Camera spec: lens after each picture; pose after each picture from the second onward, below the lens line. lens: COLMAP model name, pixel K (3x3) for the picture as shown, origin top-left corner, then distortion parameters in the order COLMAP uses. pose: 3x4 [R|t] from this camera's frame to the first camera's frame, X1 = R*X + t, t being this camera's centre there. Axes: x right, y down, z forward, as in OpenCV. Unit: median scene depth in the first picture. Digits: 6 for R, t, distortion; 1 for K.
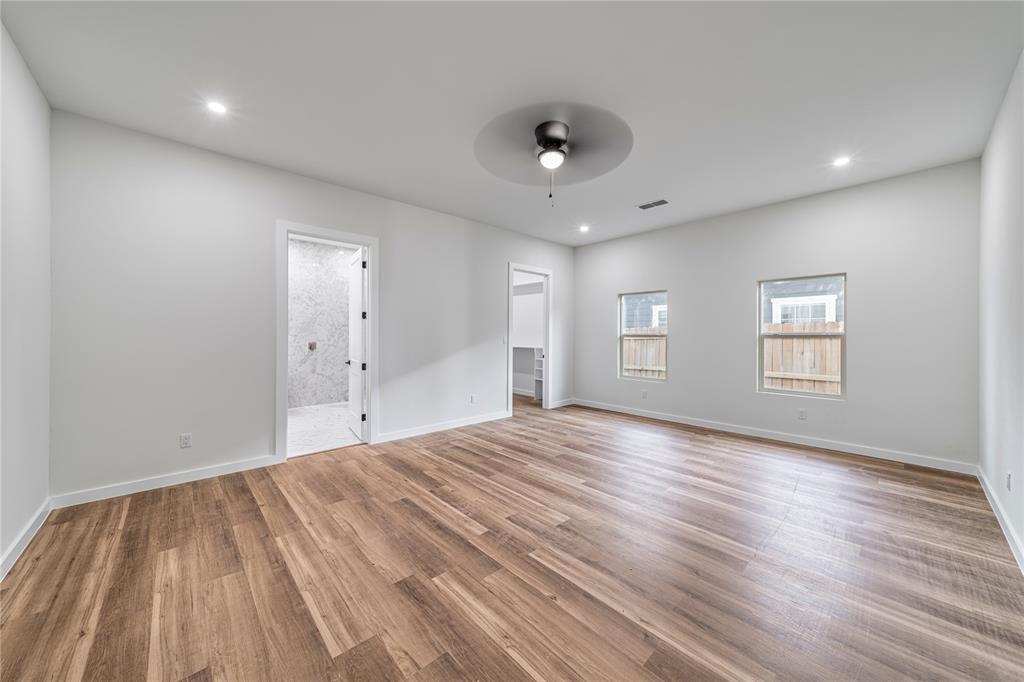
lens RADIAL K [[375.8, 0, 517.3], [0, 375.8, 339.6], [0, 0, 1]] dist [0.009444, -0.000101]
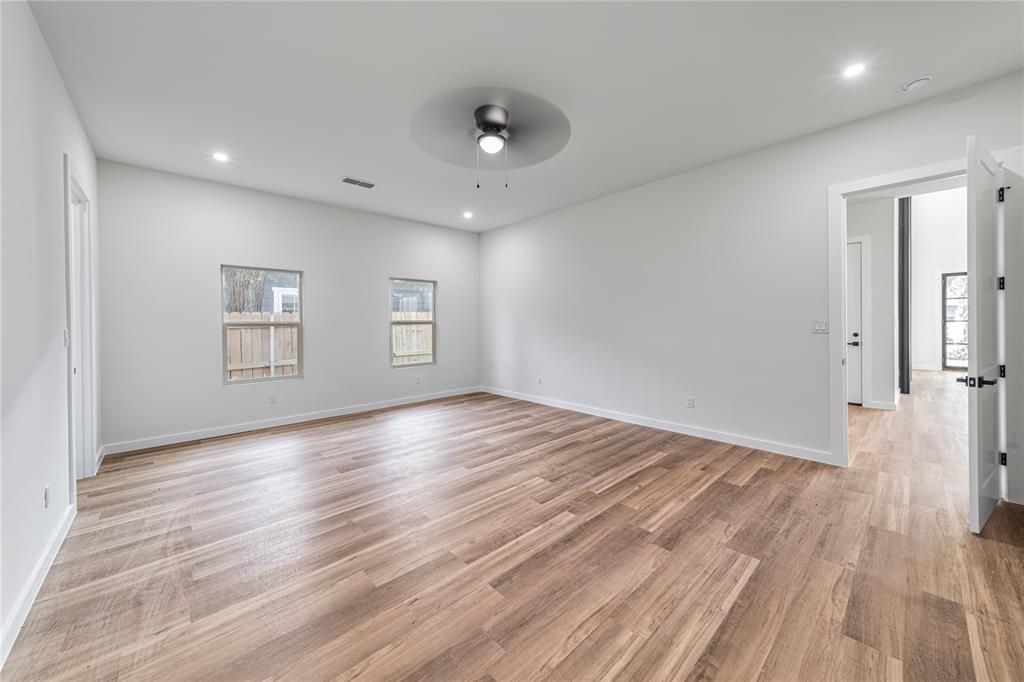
lens RADIAL K [[375.8, 0, 529.9], [0, 375.8, 326.4], [0, 0, 1]] dist [0.009444, -0.000101]
pose [[-0.039661, -0.013165, 0.999126, -0.947303], [0.022889, 0.999639, 0.014081, -0.010132], [-0.998951, 0.023428, -0.039345, 0.983985]]
